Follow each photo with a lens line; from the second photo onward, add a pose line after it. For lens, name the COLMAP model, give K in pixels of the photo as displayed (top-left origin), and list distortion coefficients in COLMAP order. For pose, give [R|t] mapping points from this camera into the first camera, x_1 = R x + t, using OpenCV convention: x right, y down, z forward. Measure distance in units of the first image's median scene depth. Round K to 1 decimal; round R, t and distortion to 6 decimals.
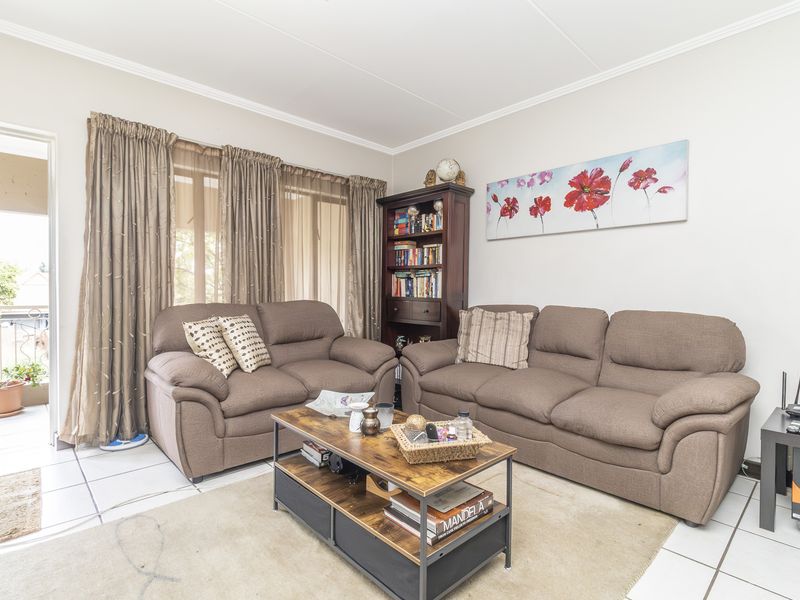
lens RADIAL K [[415.8, 0, 400.5], [0, 415.8, 296.7], [0, 0, 1]] dist [0.003013, 0.000378]
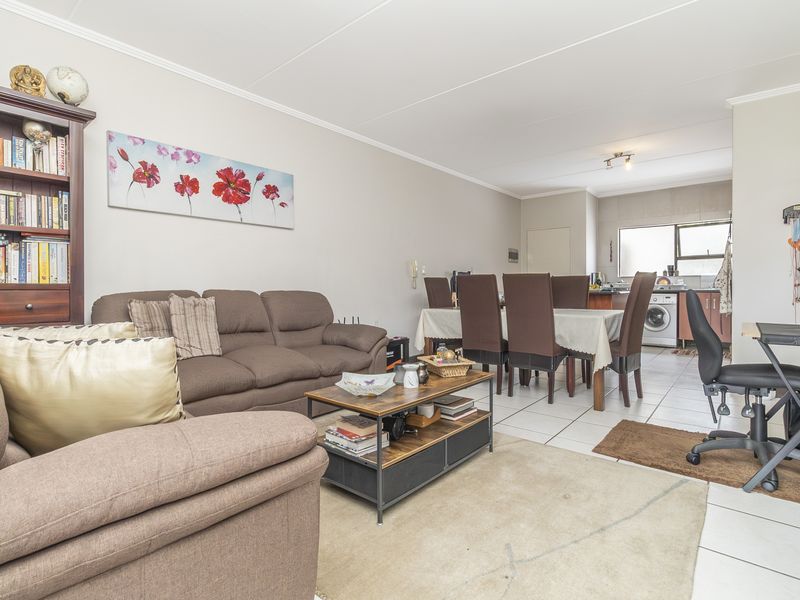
lens RADIAL K [[415.8, 0, 403.4], [0, 415.8, 294.5], [0, 0, 1]] dist [0.003013, 0.000378]
pose [[-0.127884, -0.023448, 0.991512, -0.694379], [0.018240, 0.999496, 0.025989, 0.015754], [-0.991621, 0.021409, -0.127392, 0.658036]]
